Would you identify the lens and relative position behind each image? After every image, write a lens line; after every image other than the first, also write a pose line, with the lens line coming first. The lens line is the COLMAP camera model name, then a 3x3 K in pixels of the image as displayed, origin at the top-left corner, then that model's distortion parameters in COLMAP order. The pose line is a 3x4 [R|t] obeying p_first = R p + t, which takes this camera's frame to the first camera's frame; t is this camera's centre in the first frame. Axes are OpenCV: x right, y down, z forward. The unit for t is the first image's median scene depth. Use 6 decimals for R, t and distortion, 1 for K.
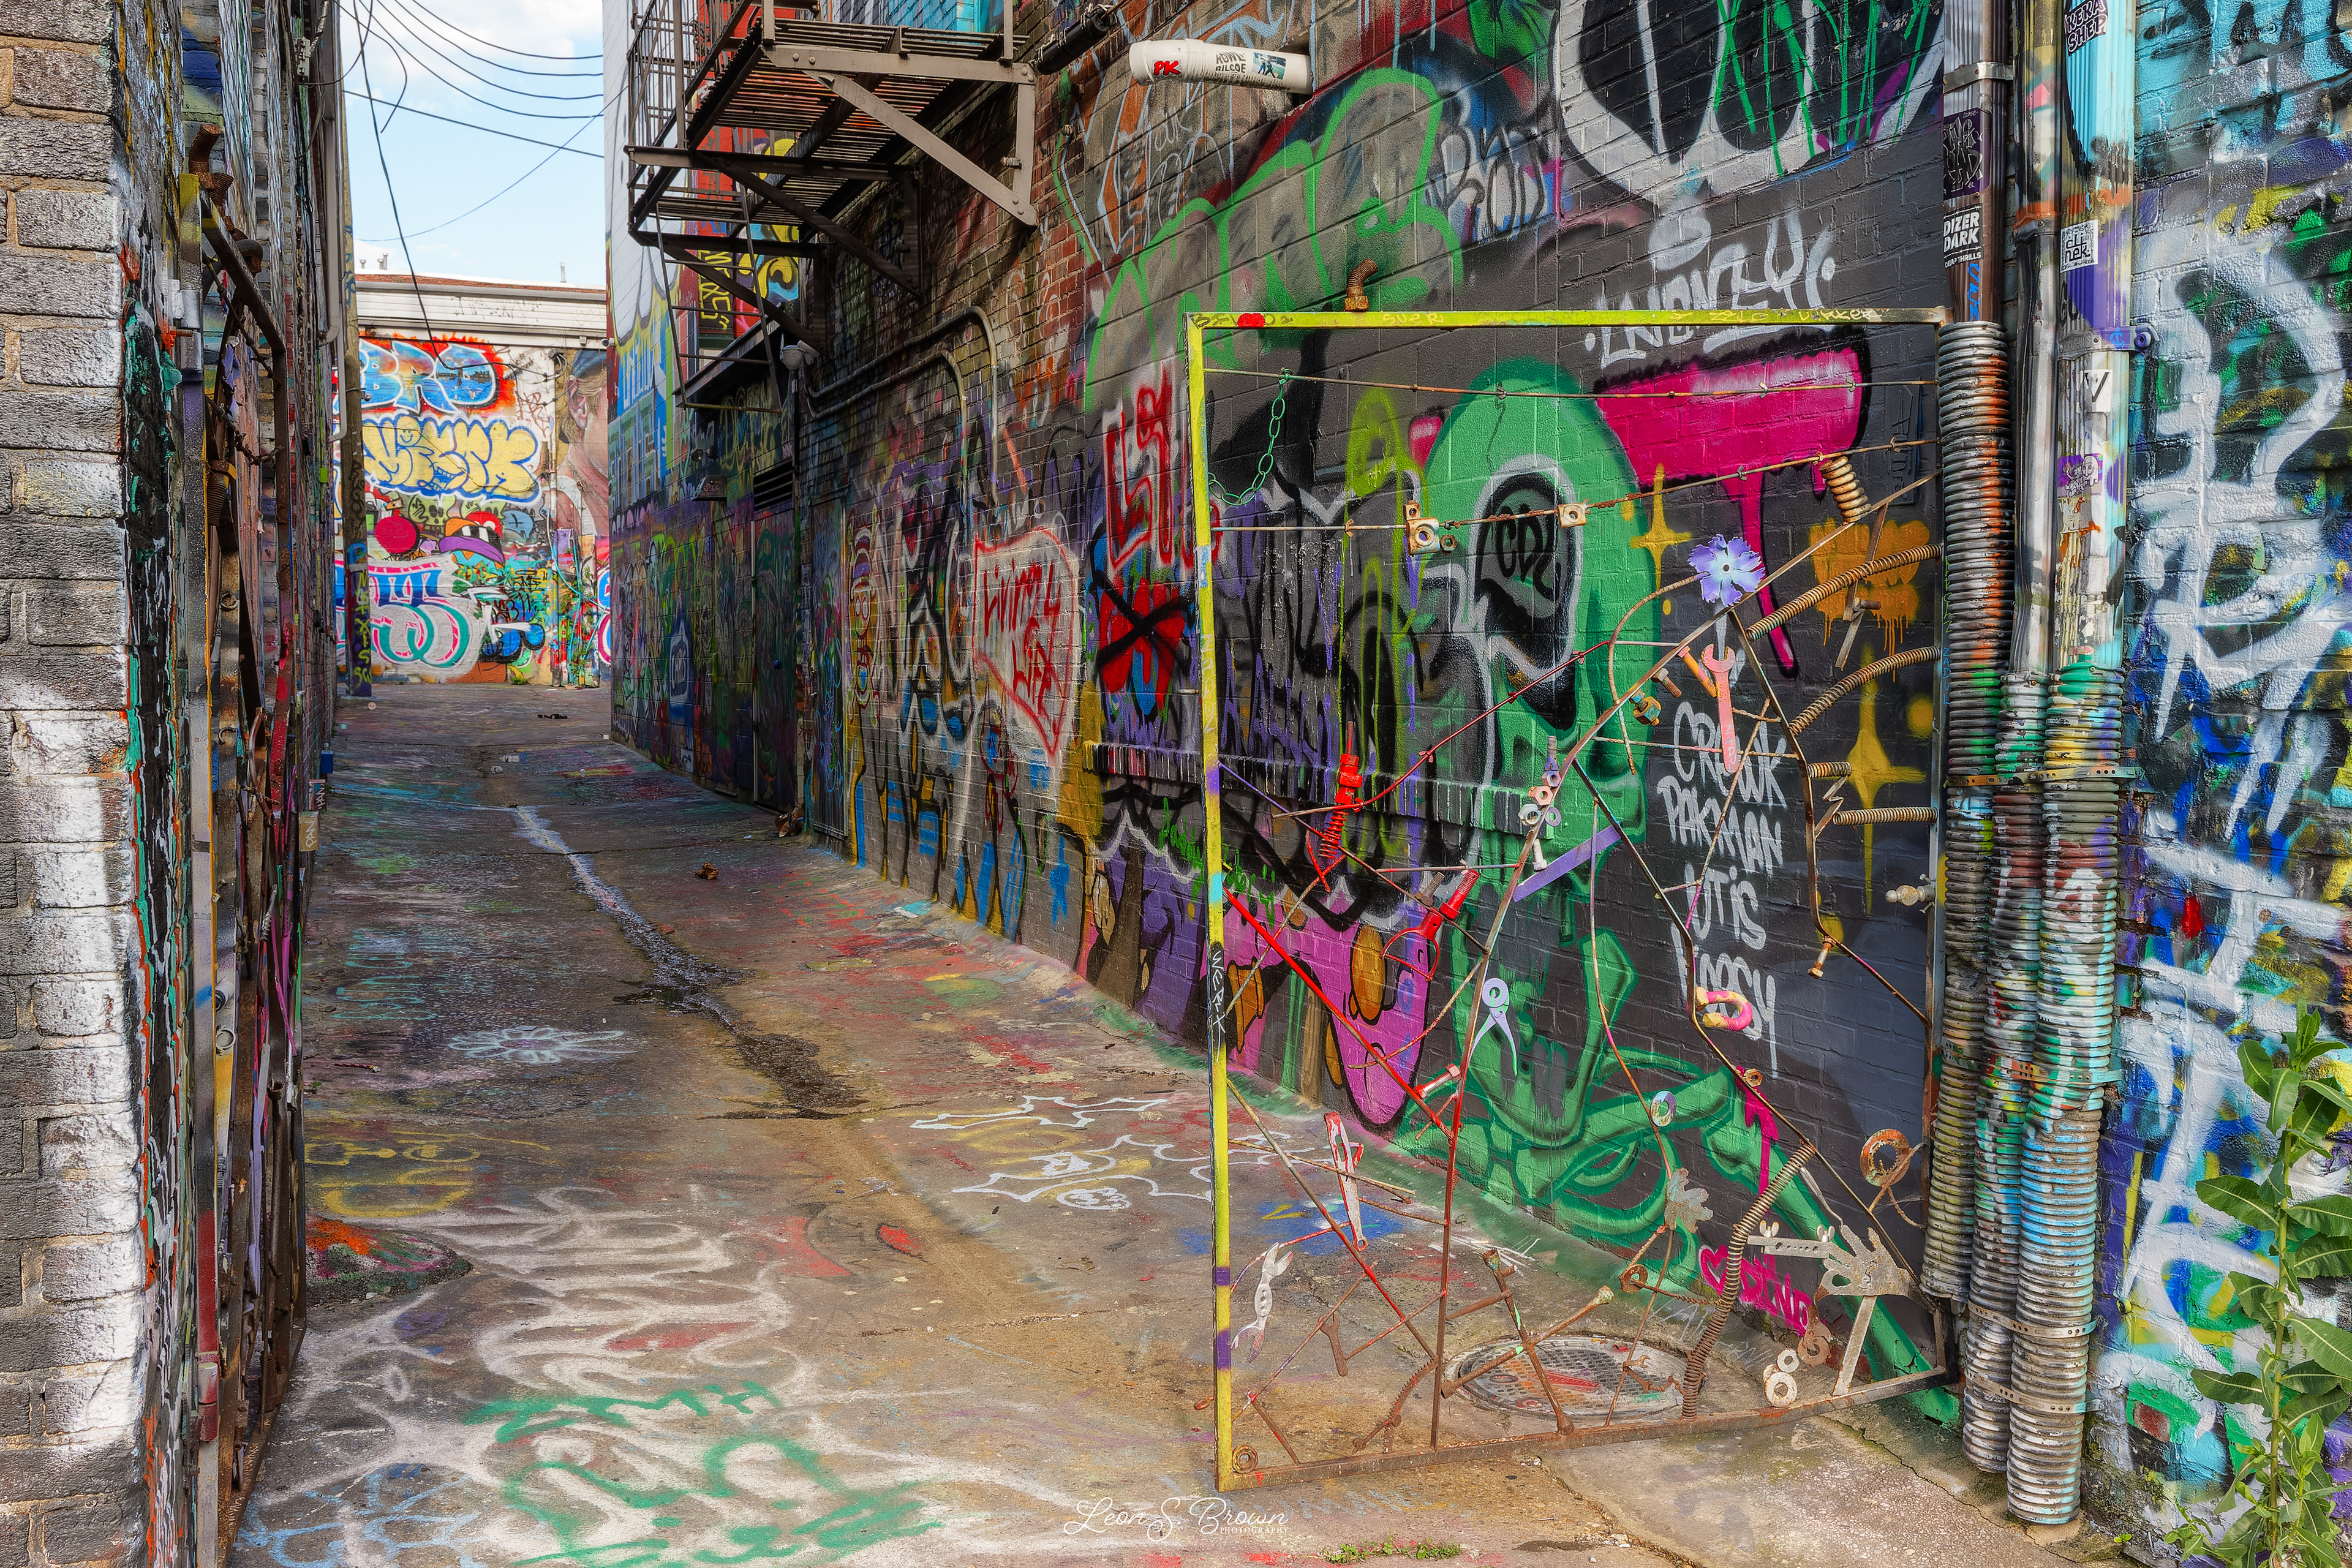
lens RADIAL K [[2294.2, 0, 1174.1], [0, 2294.2, 790.4], [0, 0, 1]] dist [0.018807, 0.000000]
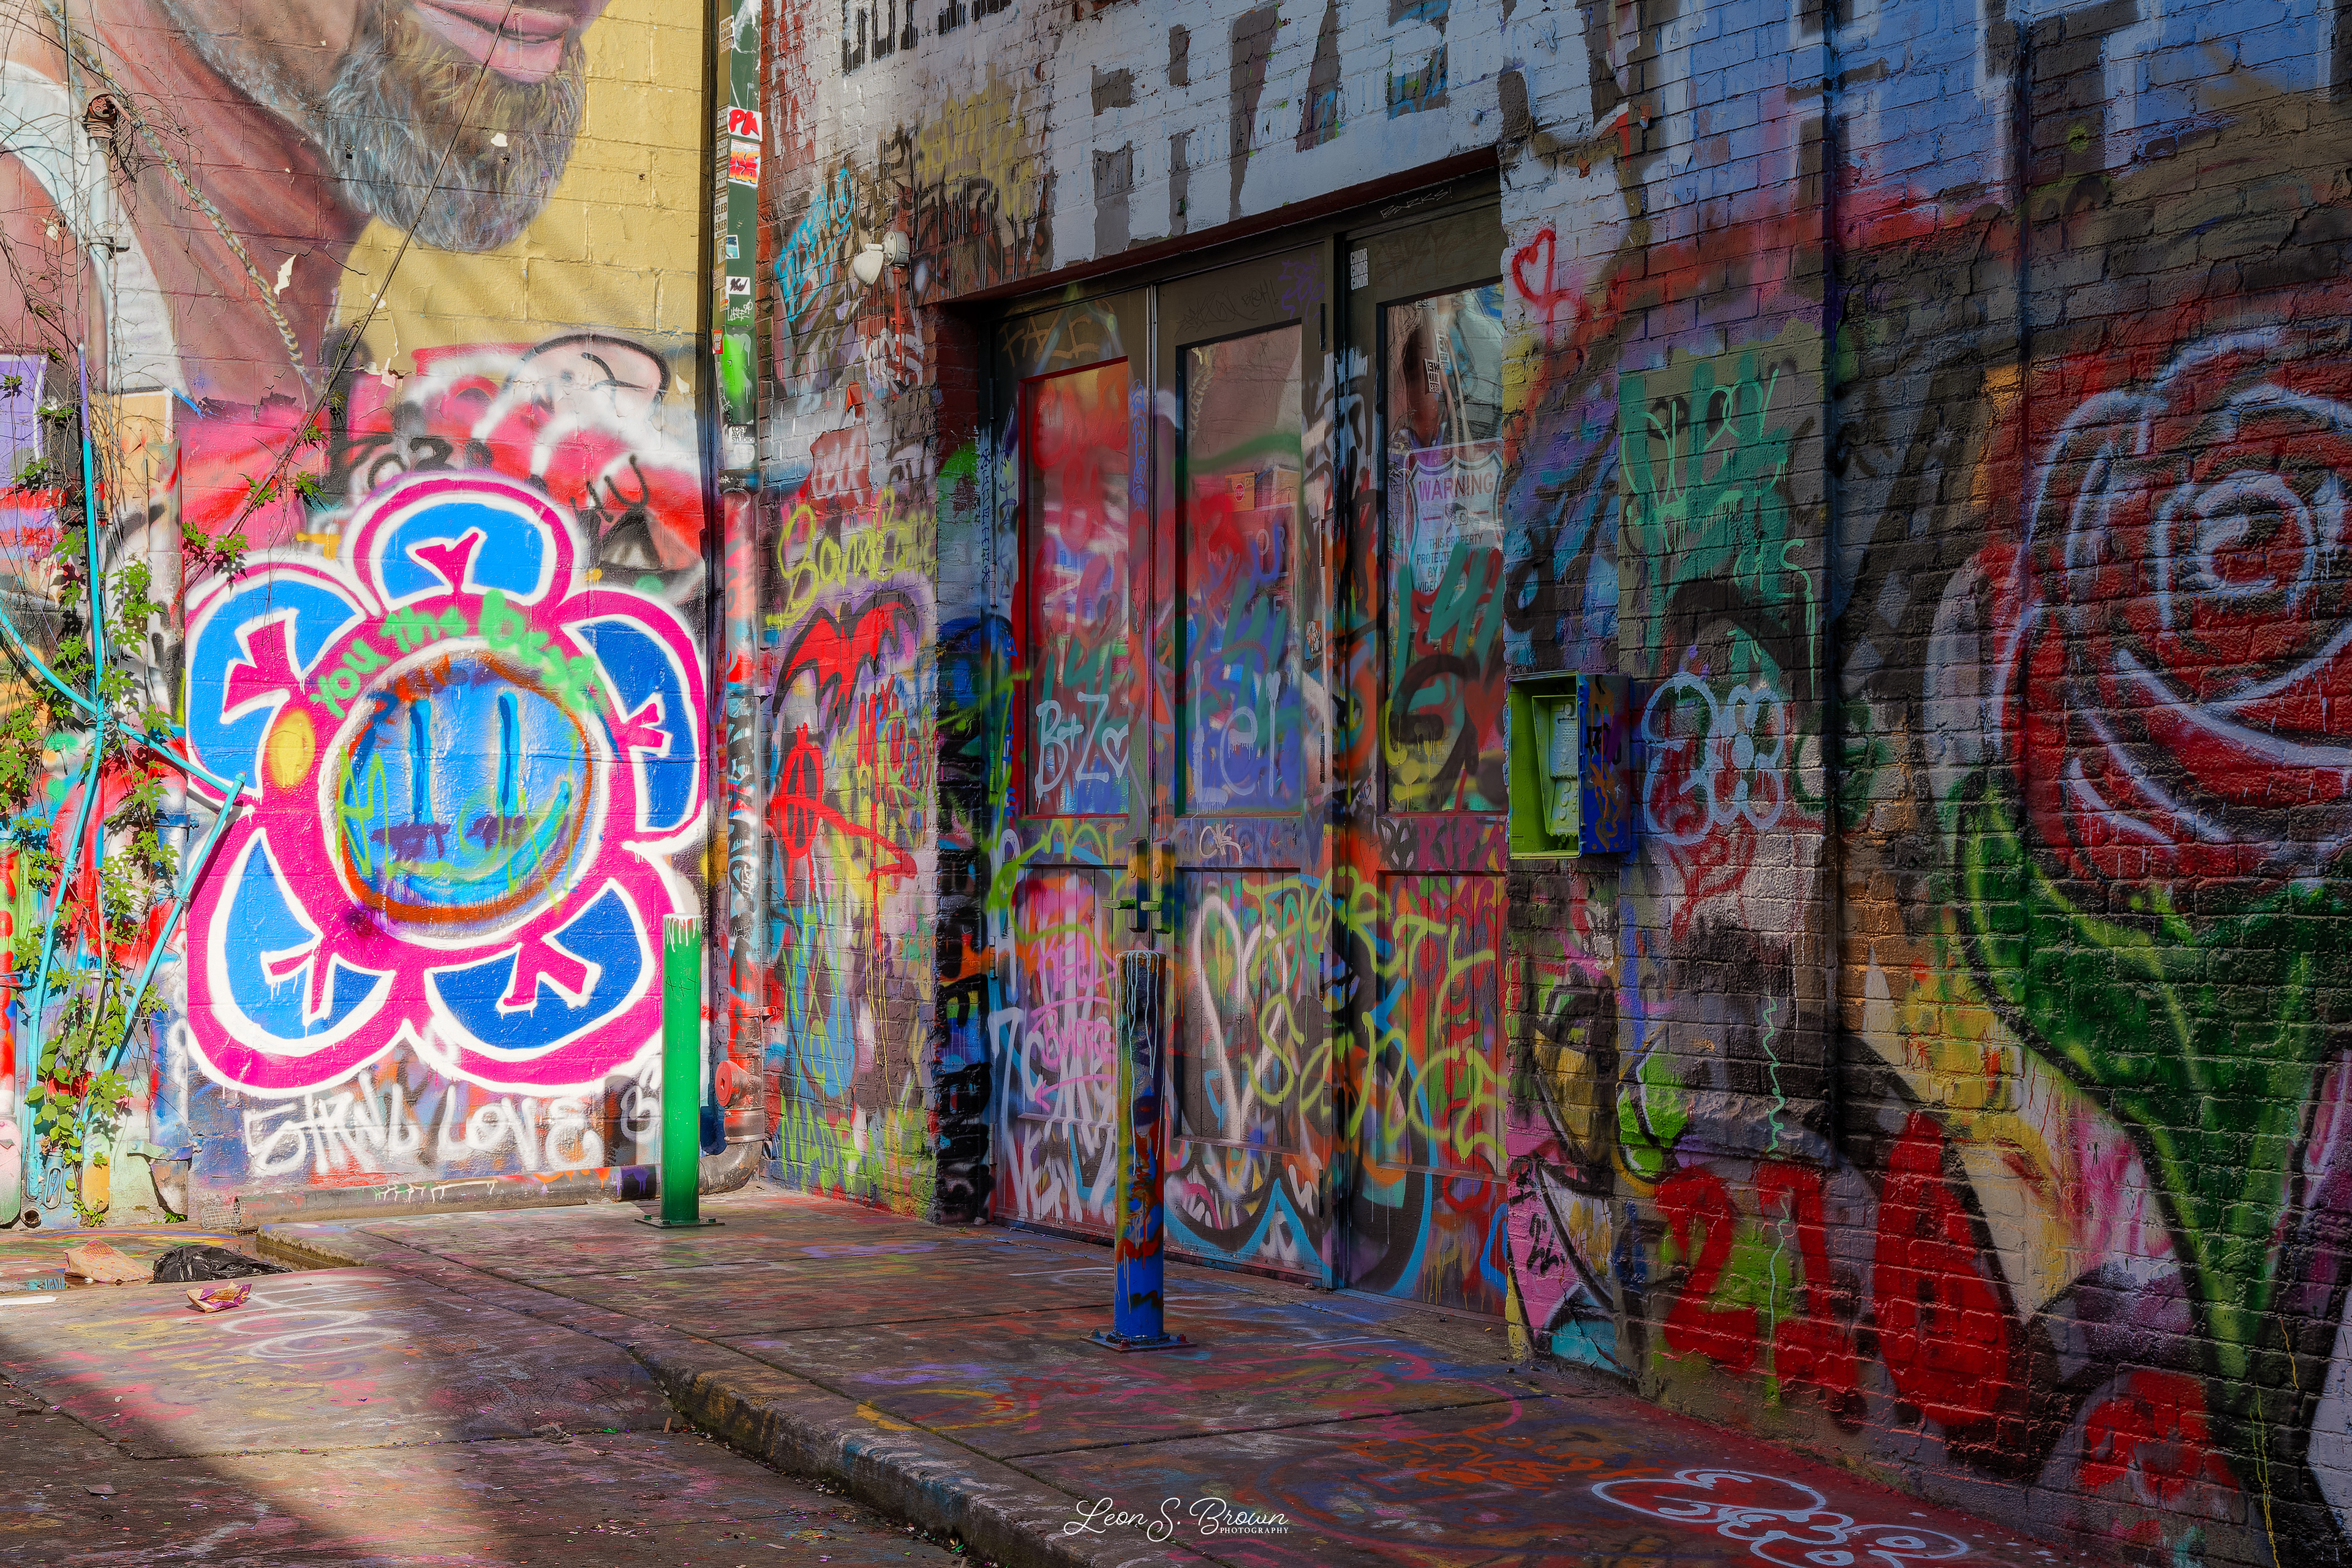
lens RADIAL K [[3860.7, 0, 1174.7], [0, 3860.7, 793.5], [0, 0, 1]] dist [0.025235, 0.000000]
pose [[0.985312, 0.000434, 0.170763, -0.689088], [0.011878, 0.997400, -0.071074, -0.170703], [-0.170350, 0.072058, 0.982745, 2.082975]]
